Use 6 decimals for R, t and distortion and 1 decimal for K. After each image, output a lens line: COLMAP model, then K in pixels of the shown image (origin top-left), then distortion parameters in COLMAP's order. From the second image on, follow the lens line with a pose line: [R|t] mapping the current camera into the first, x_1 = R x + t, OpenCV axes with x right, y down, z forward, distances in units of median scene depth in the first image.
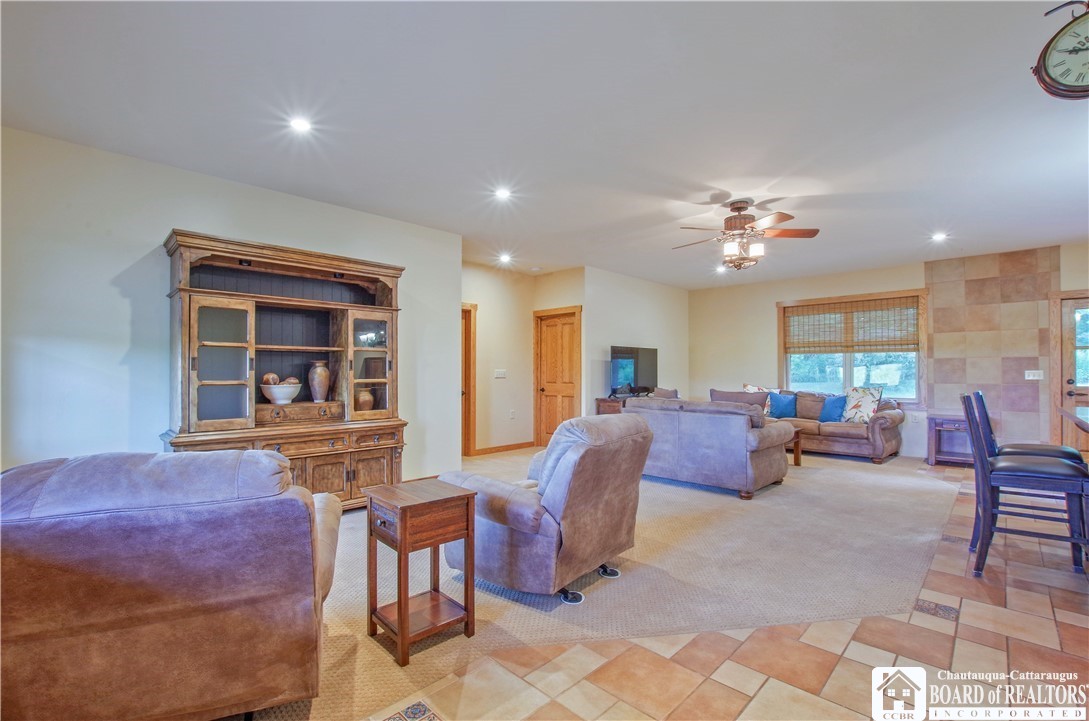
lens RADIAL K [[481.3, 0, 542.1], [0, 481.3, 368.8], [0, 0, 1]] dist [-0.032666, 0.006229]
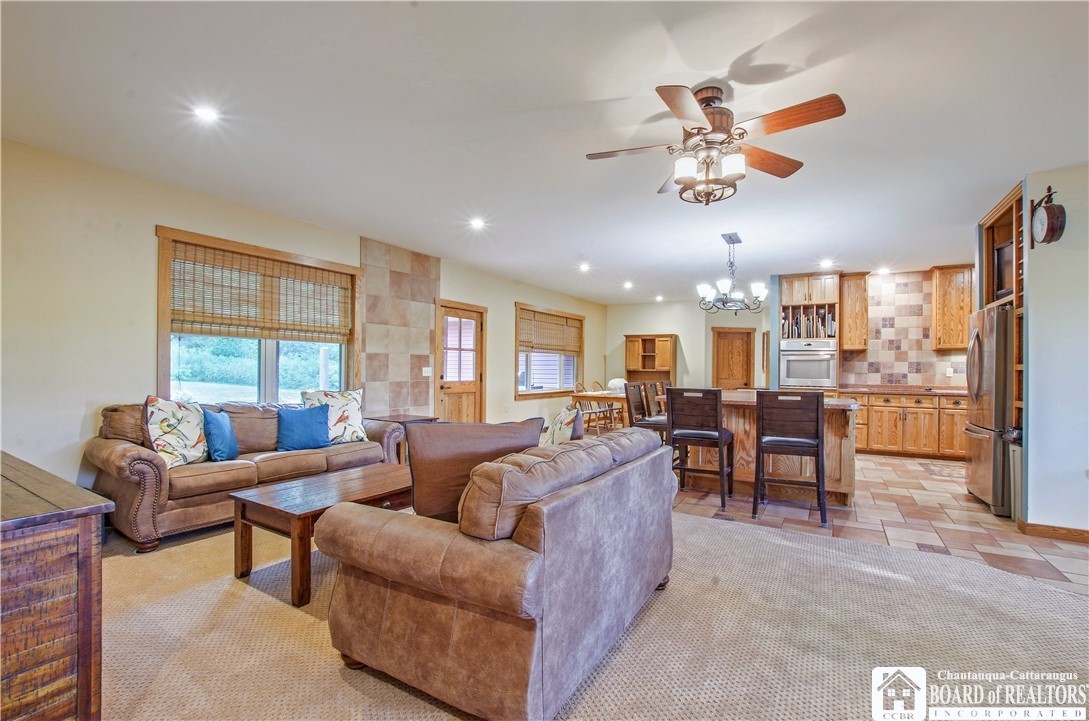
lens RADIAL K [[481.3, 0, 542.9], [0, 481.3, 365.0], [0, 0, 1]] dist [-0.032666, 0.006229]
pose [[-0.225343, 0.005362, 0.974265, -0.085410], [-0.012918, 0.999881, -0.008491, 0.003582], [-0.974194, -0.014499, -0.225247, 0.912756]]
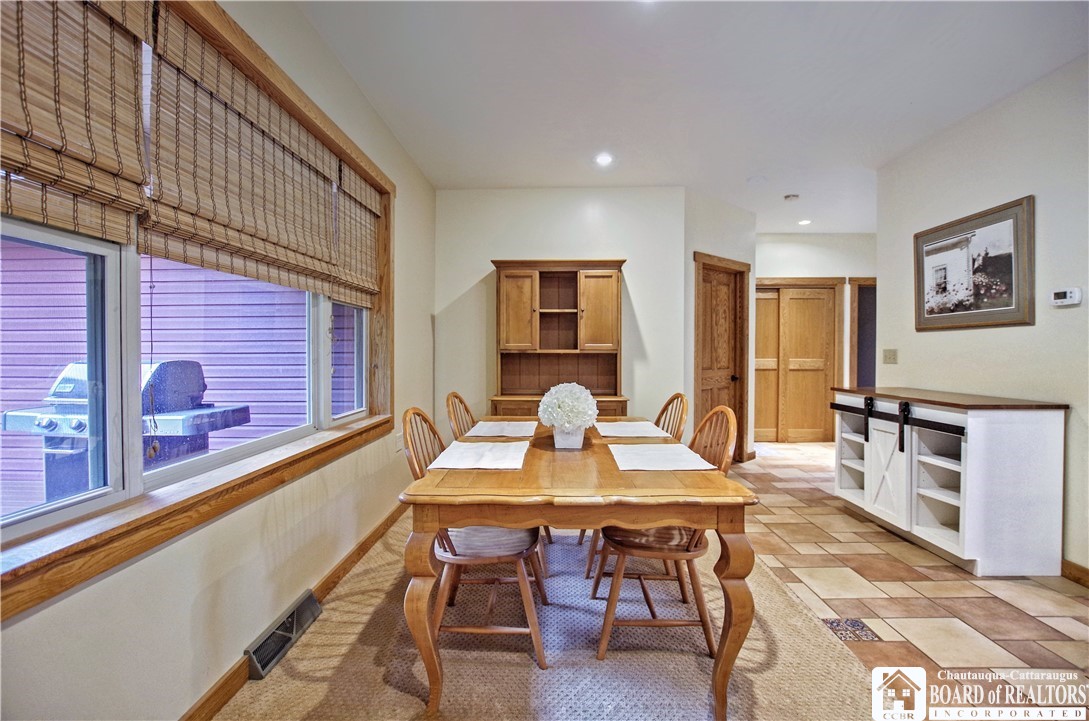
lens RADIAL K [[481.3, 0, 540.9], [0, 481.3, 355.4], [0, 0, 1]] dist [-0.032666, 0.006229]
pose [[-0.679376, -0.005550, 0.733770, 1.011697], [0.000062, 0.999971, 0.007621, 0.002793], [-0.733791, 0.005223, -0.679355, 0.638918]]
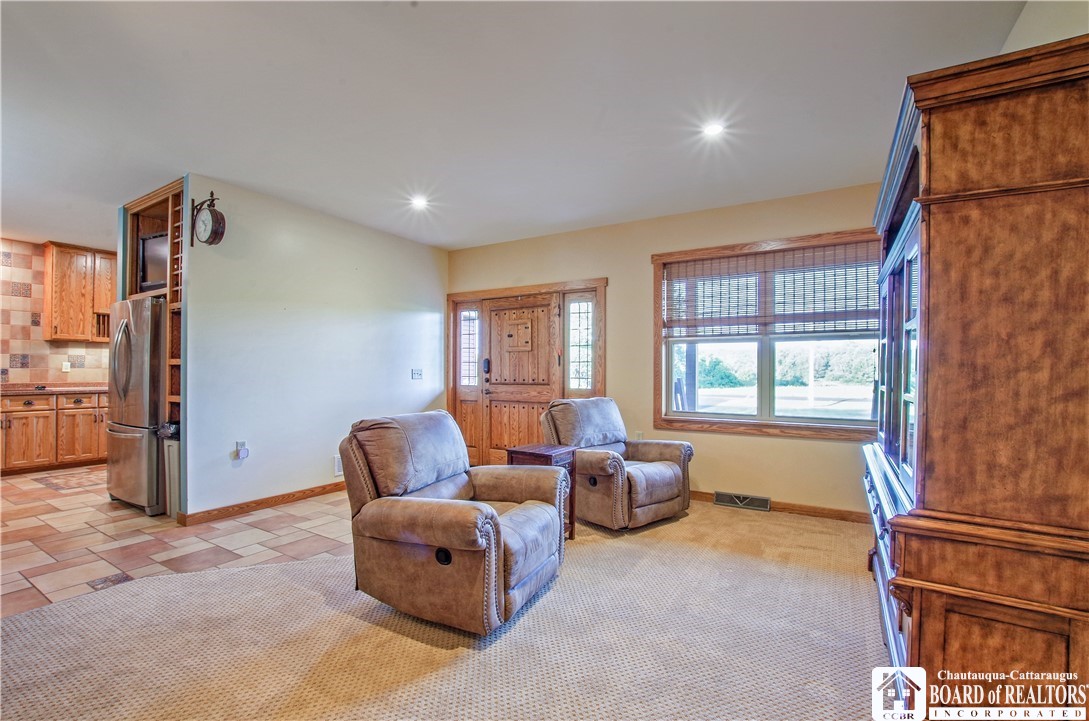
lens RADIAL K [[481.3, 0, 540.7], [0, 481.3, 368.6], [0, 0, 1]] dist [-0.032666, 0.006229]
pose [[-0.977430, -0.005902, -0.211179, 0.029679], [-0.004771, 0.999971, -0.005865, 0.003320], [0.211207, -0.004725, -0.977430, 0.875364]]
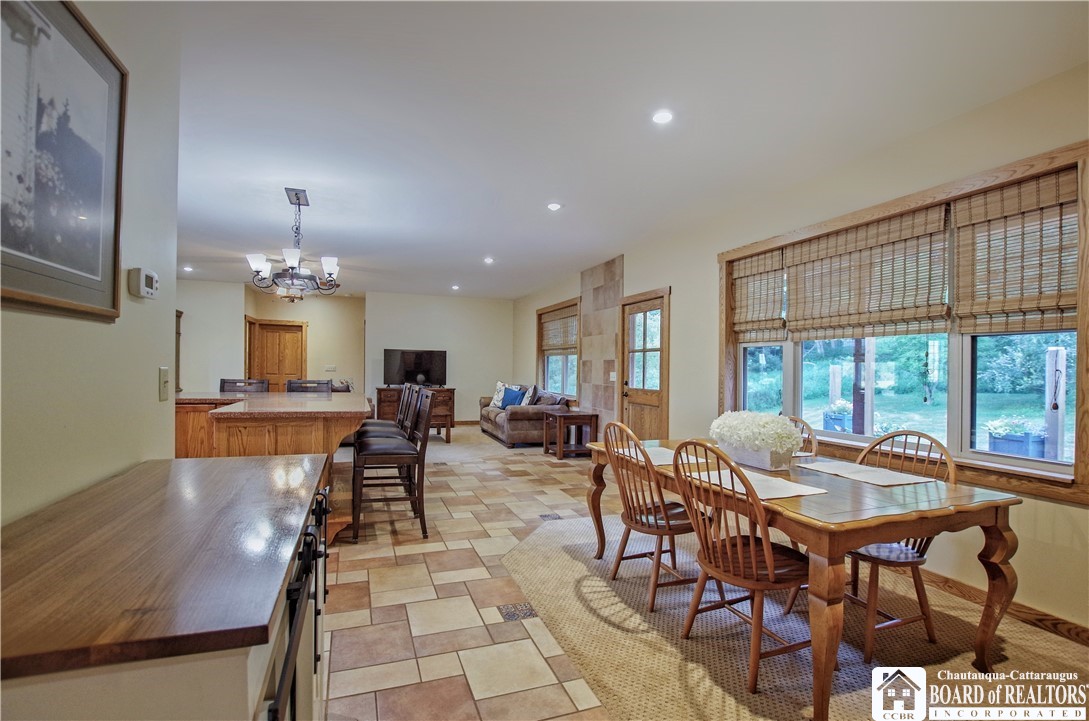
lens RADIAL K [[481.3, 0, 538.8], [0, 481.3, 371.3], [0, 0, 1]] dist [-0.032666, 0.006229]
pose [[0.905775, 0.019505, -0.423311, 1.259486], [-0.016534, 0.999806, 0.010691, -0.006831], [0.423437, -0.002685, 0.905921, -0.062608]]
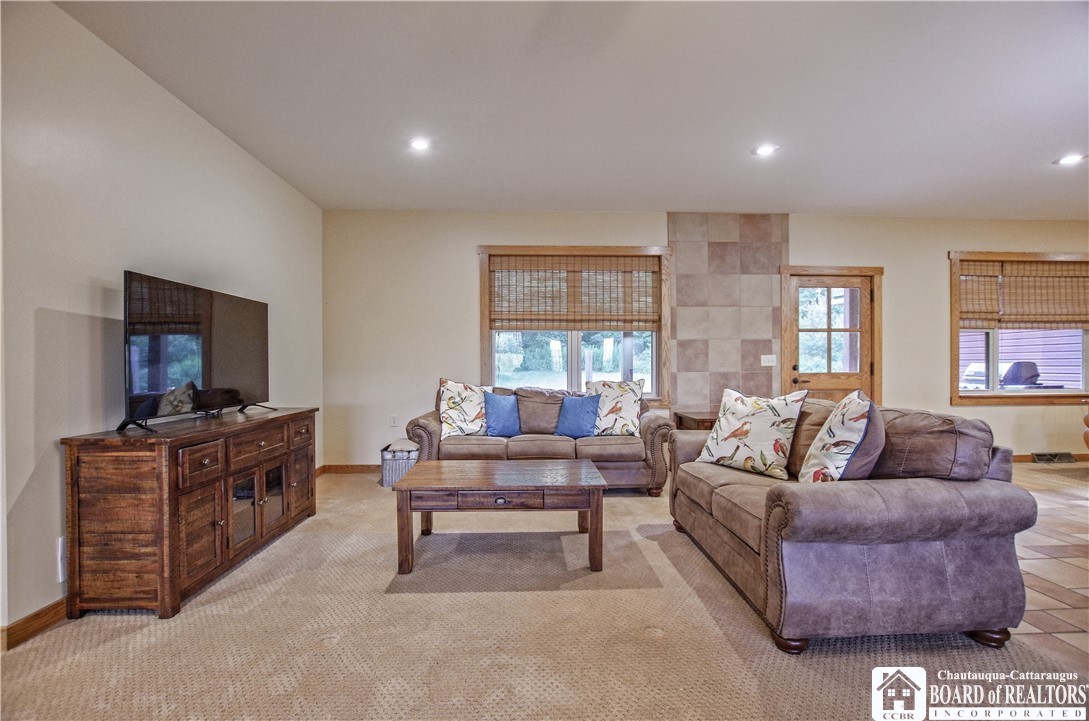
lens RADIAL K [[481.3, 0, 541.9], [0, 481.3, 366.5], [0, 0, 1]] dist [-0.032666, 0.006229]
pose [[0.684225, -0.007162, 0.729236, 0.116409], [-0.000027, 0.999952, 0.009846, 0.014550], [-0.729271, -0.006756, 0.684192, 0.648032]]
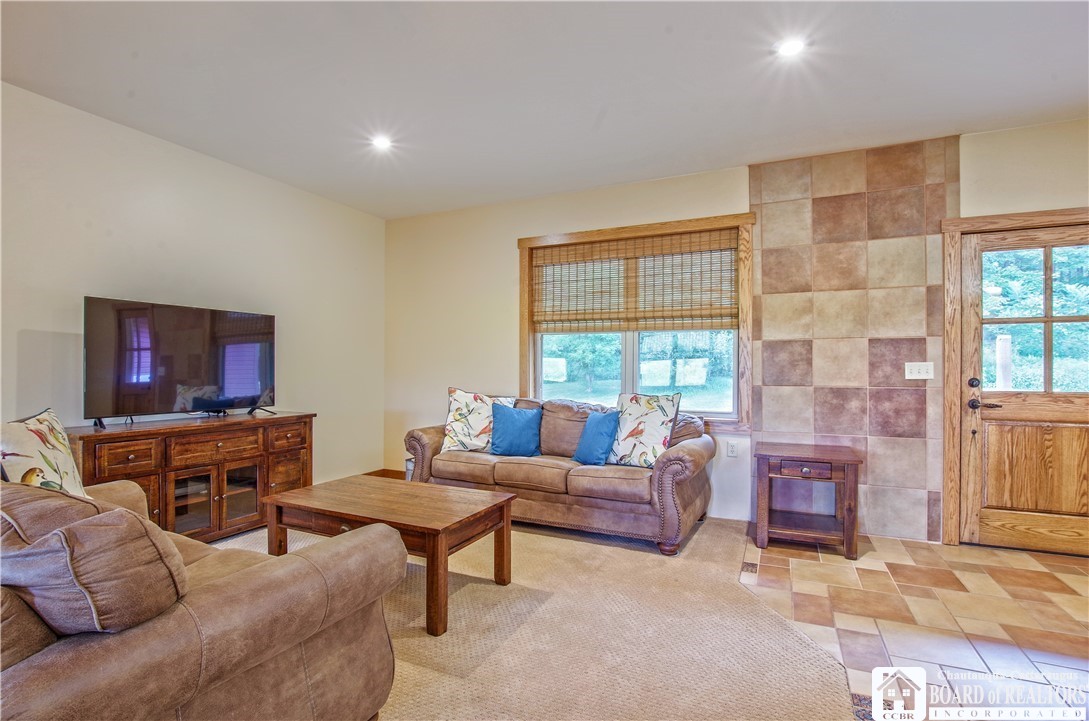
lens RADIAL K [[520.6, 0, 540.8], [0, 520.6, 368.8], [0, 0, 1]] dist [-0.024728, 0.001119]
pose [[0.943617, 0.001522, 0.331035, 0.400087], [-0.004188, 0.999964, 0.007342, 0.007973], [-0.331012, -0.008315, 0.943590, 0.532968]]
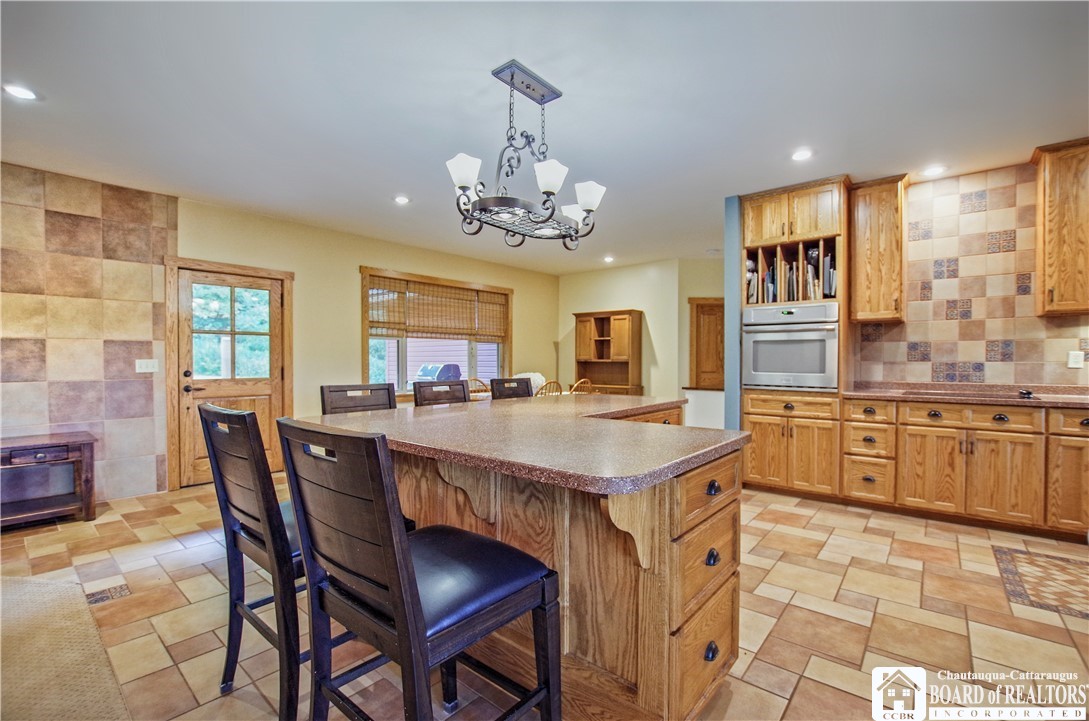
lens RADIAL K [[481.3, 0, 540.0], [0, 481.3, 364.5], [0, 0, 1]] dist [-0.032666, 0.006229]
pose [[-0.060675, -0.008068, 0.998125, 0.263305], [-0.003386, 0.999963, 0.007877, 0.003152], [-0.998152, -0.002901, -0.060700, 0.402635]]
